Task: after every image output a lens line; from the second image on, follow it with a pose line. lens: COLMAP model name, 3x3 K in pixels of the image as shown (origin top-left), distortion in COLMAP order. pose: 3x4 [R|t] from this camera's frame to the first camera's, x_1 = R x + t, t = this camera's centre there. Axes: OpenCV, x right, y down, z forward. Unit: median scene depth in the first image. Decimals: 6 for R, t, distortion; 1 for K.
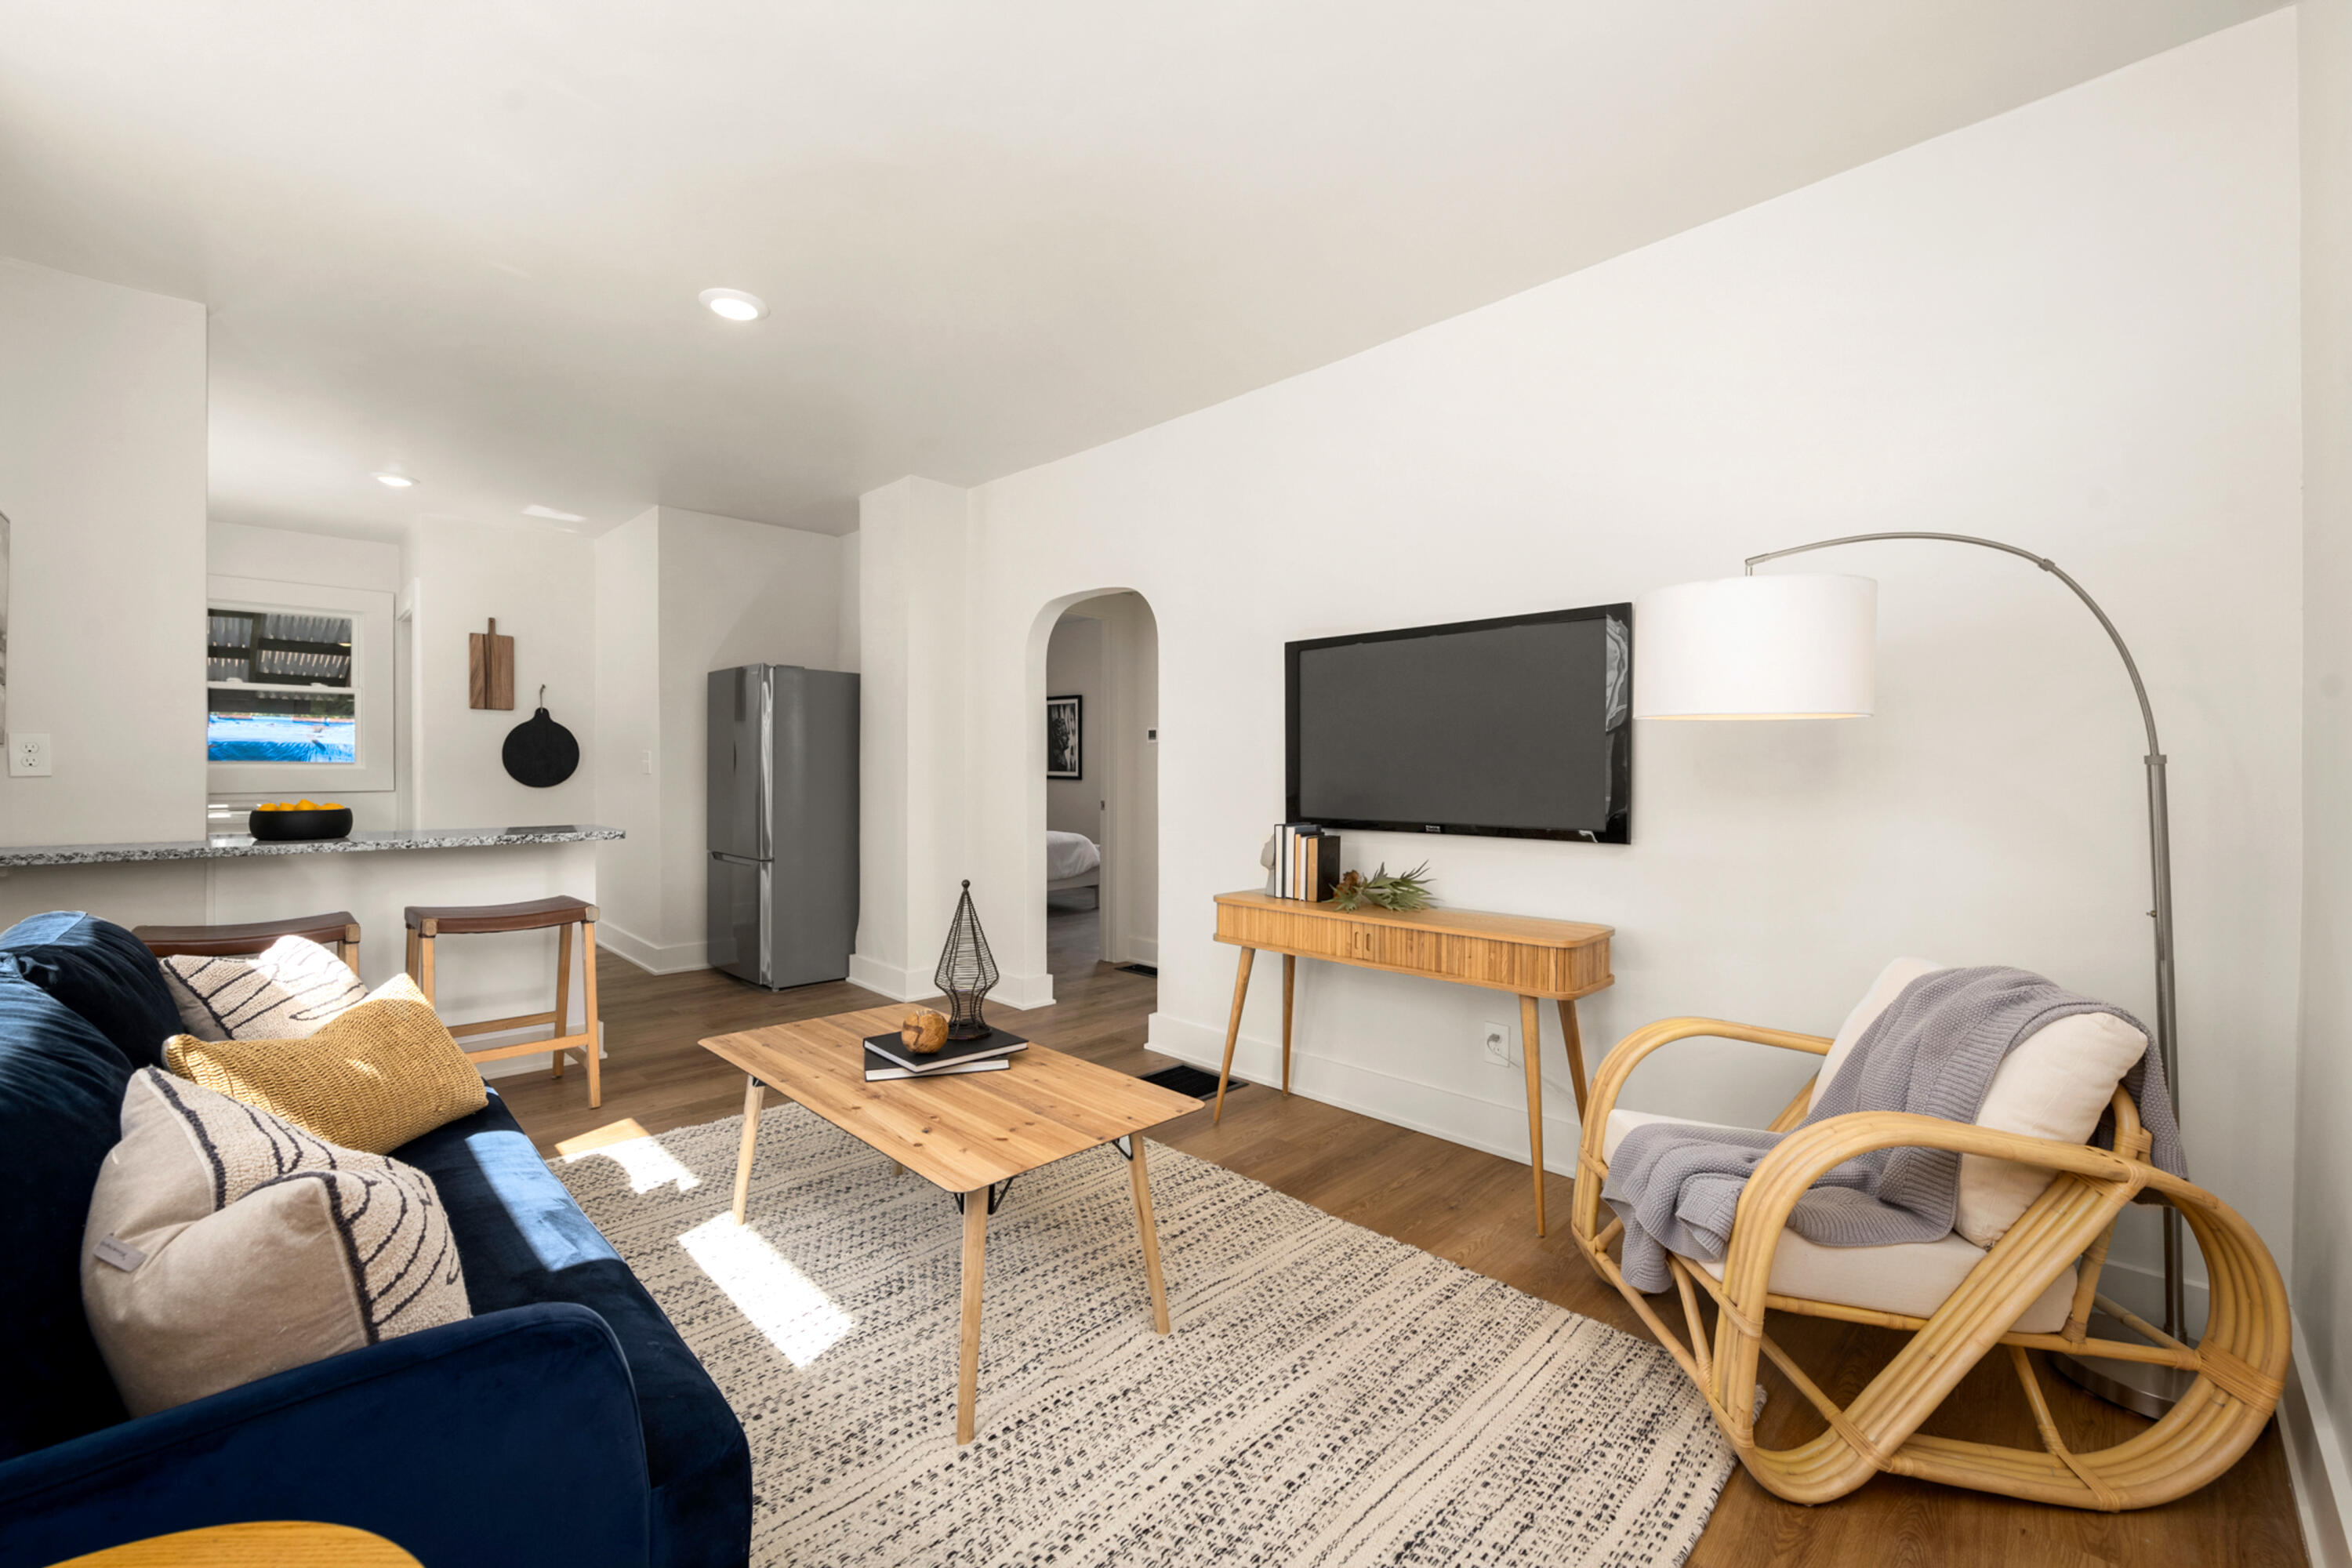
lens RADIAL K [[935.2, 0, 1179.5], [0, 935.2, 781.2], [0, 0, 1]] dist [-0.011413, -0.000274]
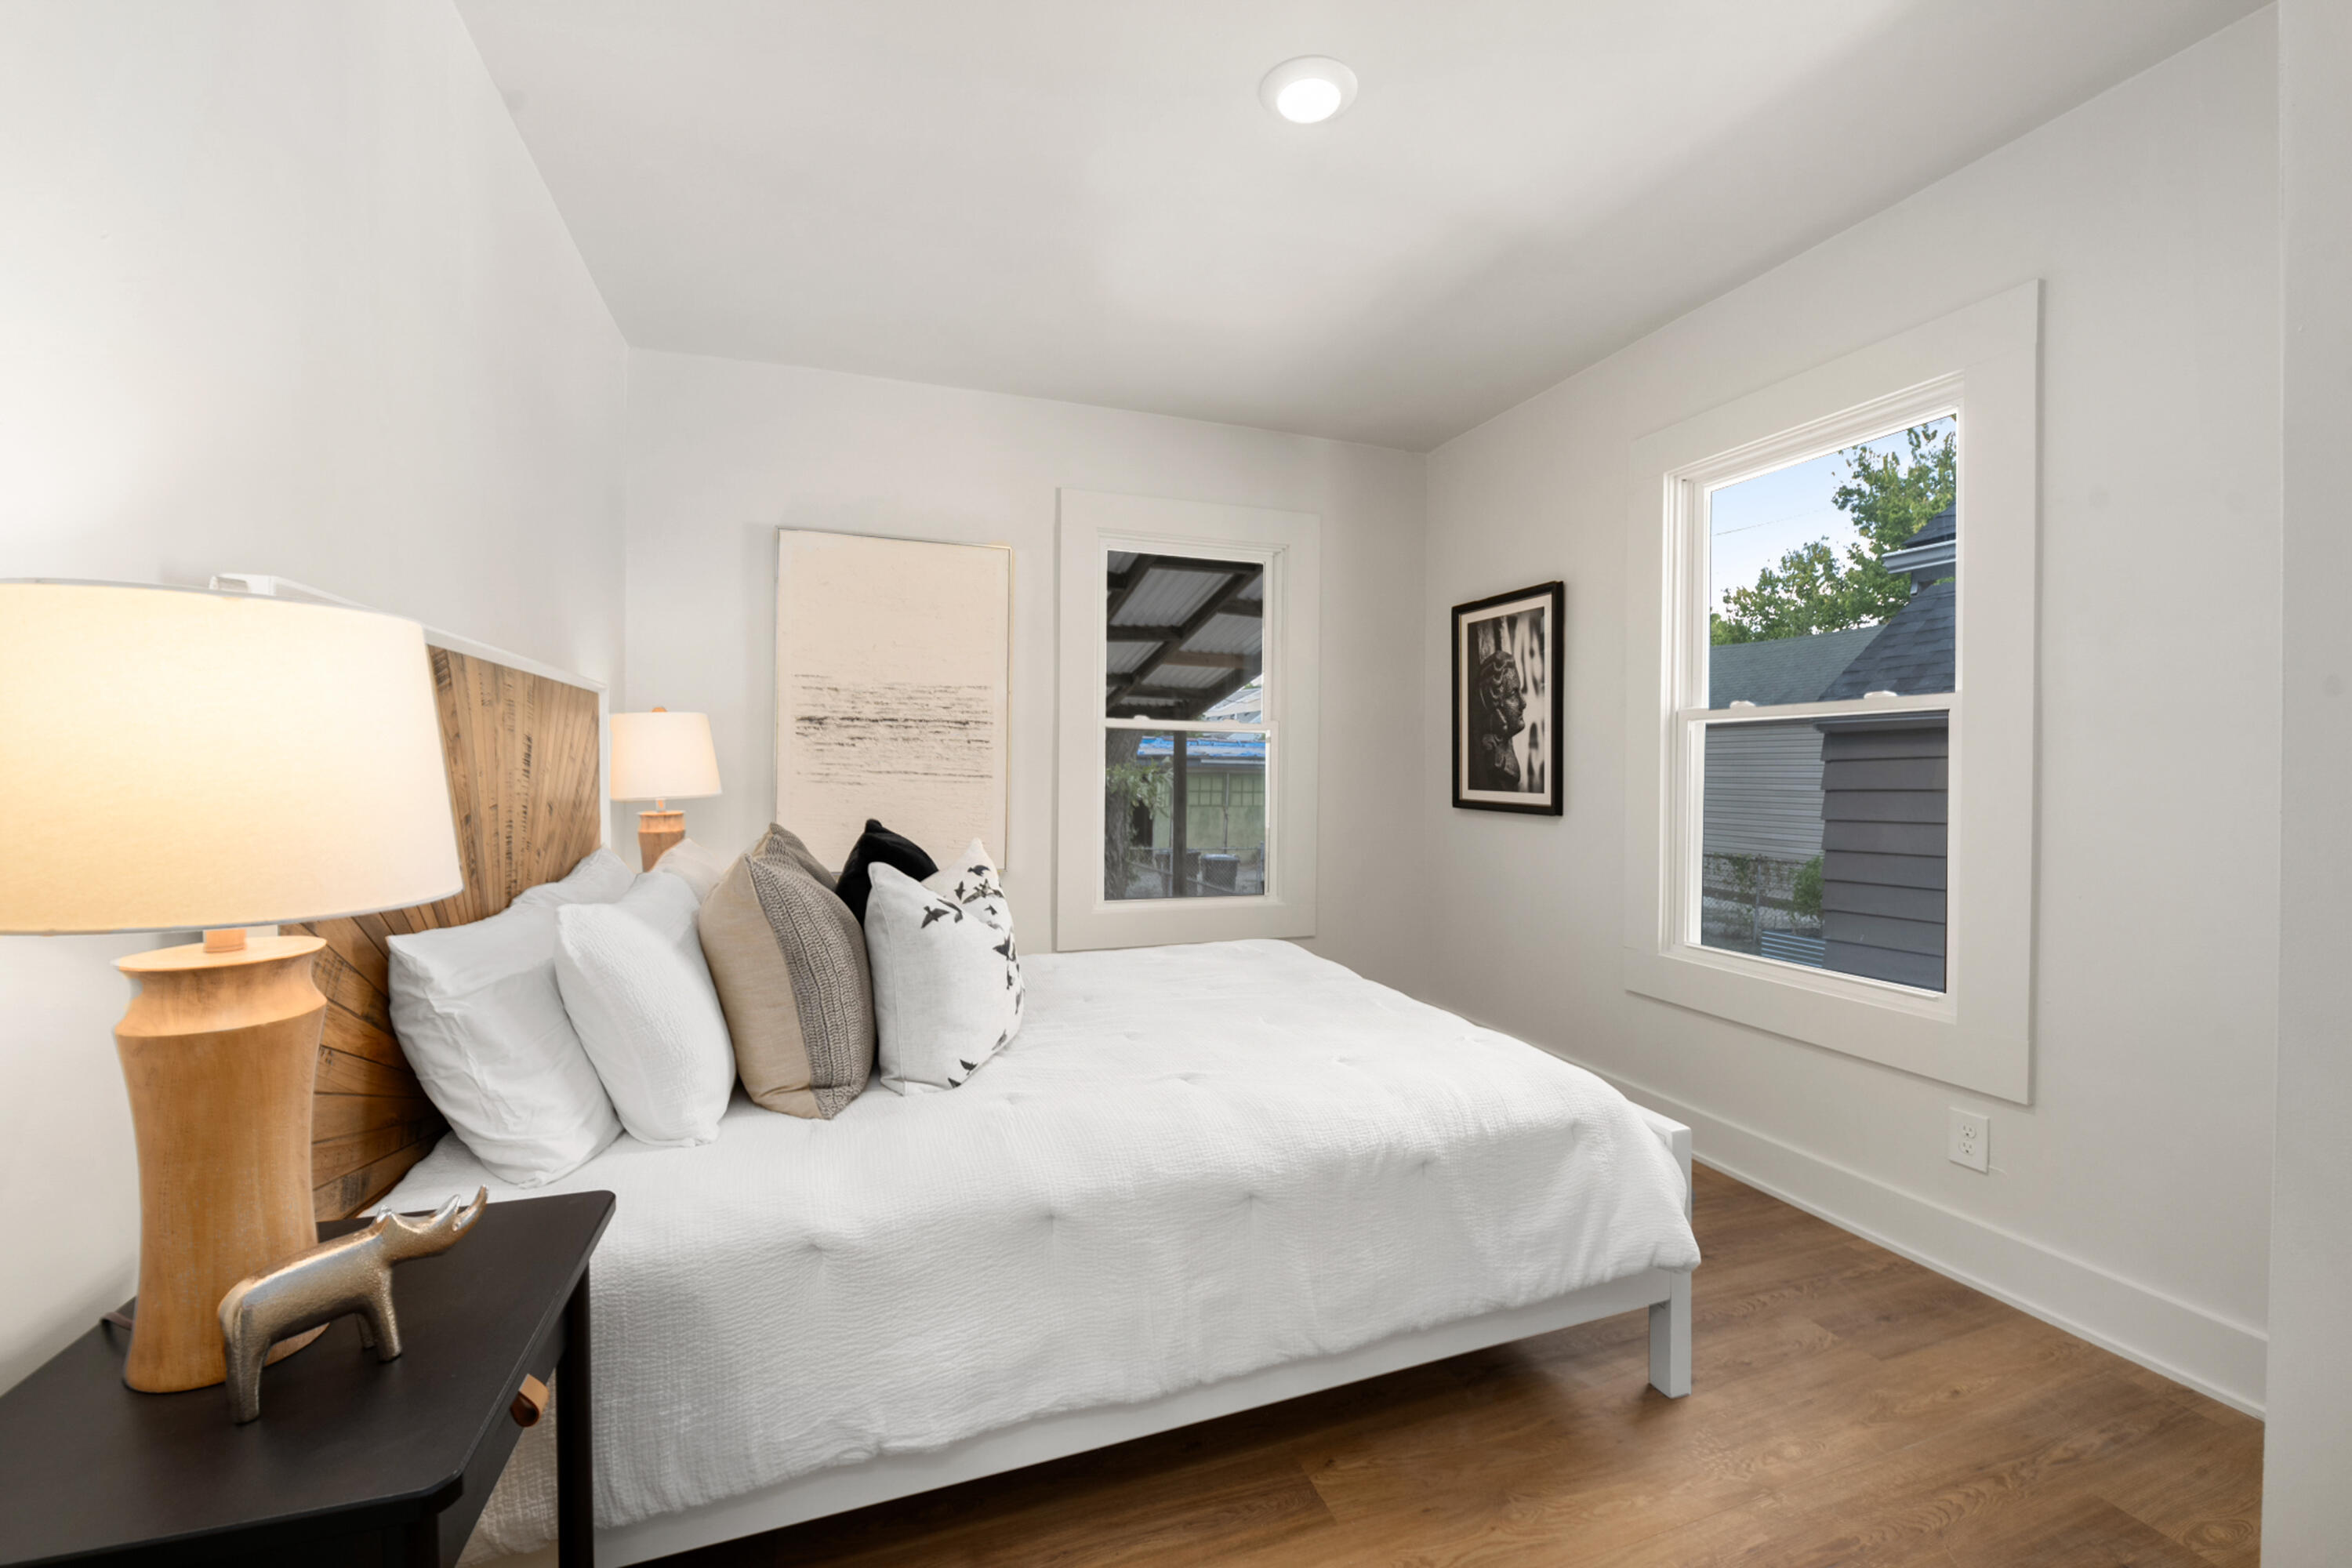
lens RADIAL K [[935.2, 0, 1179.0], [0, 935.2, 789.3], [0, 0, 1]] dist [-0.011413, -0.000274]
pose [[0.897278, 0.008329, -0.441388, -0.154491], [-0.006753, 0.999964, 0.005143, -0.025806], [0.441414, -0.001634, 0.897302, 1.209534]]
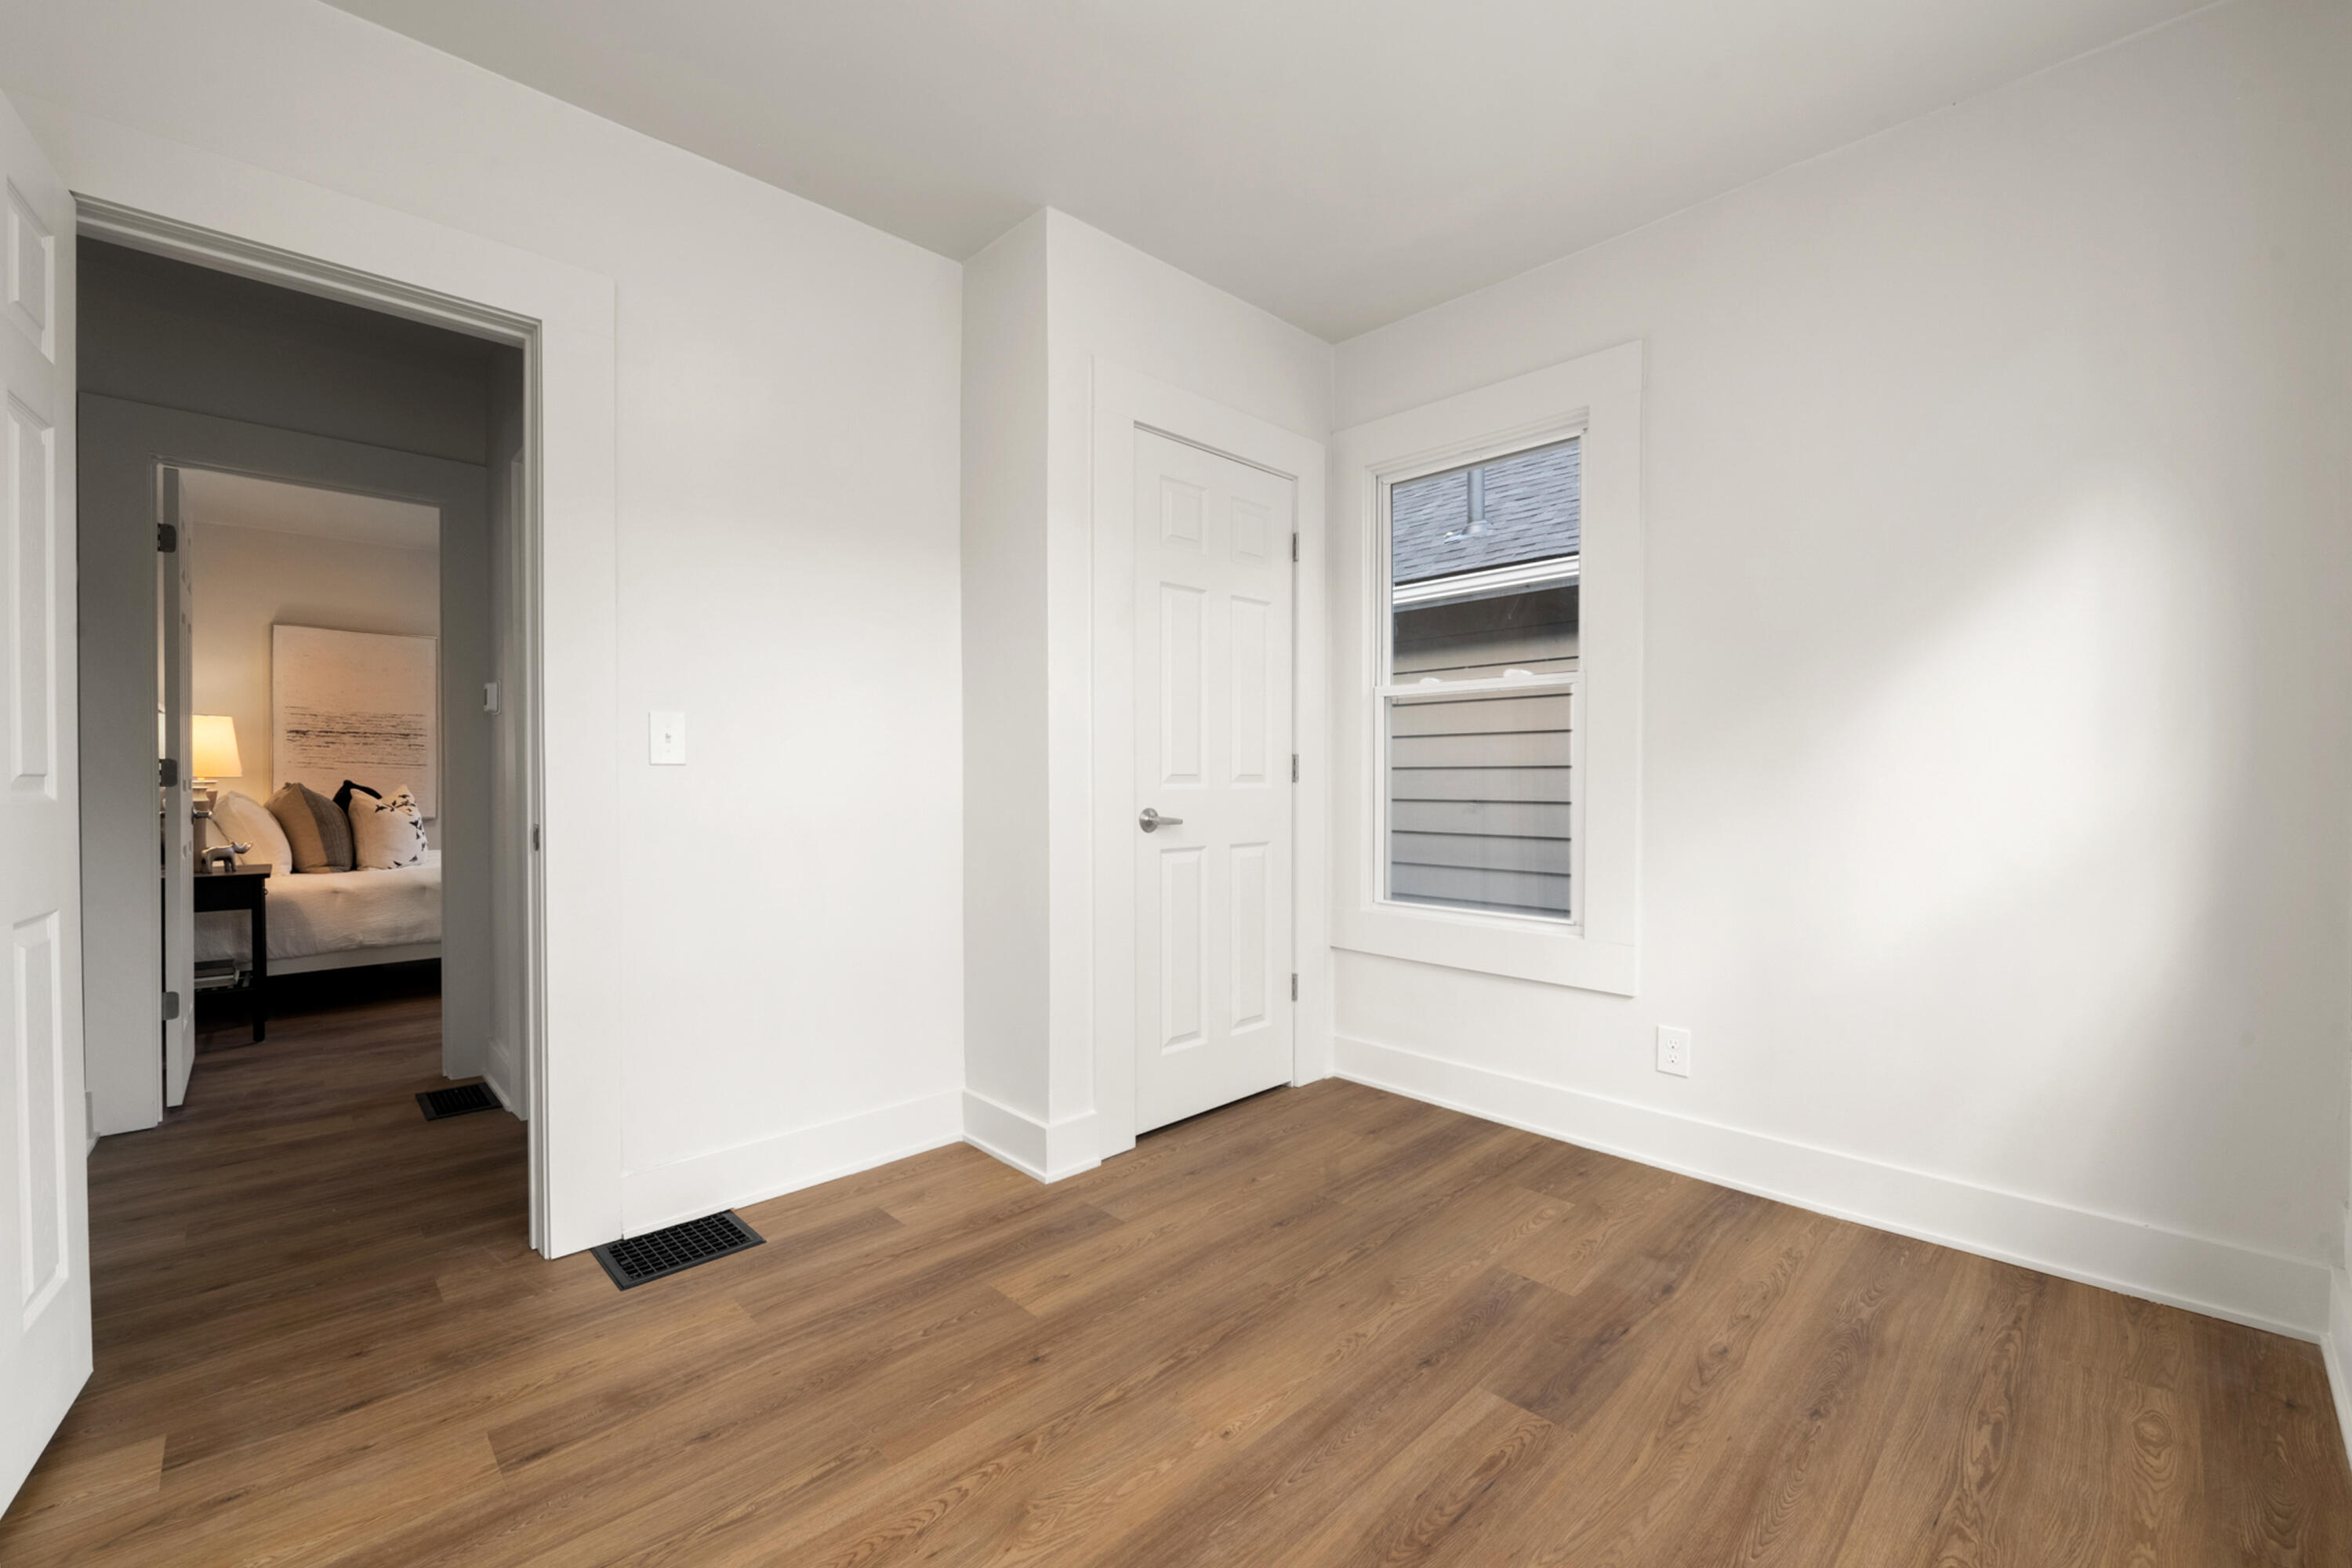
lens RADIAL K [[935.2, 0, 1160.8], [0, 935.2, 798.0], [0, 0, 1]] dist [-0.011413, -0.000274]
pose [[0.999593, -0.004972, -0.028082, 0.481172], [0.005003, 0.999987, 0.001027, 0.020532], [0.028077, -0.001168, 0.999605, 0.503426]]
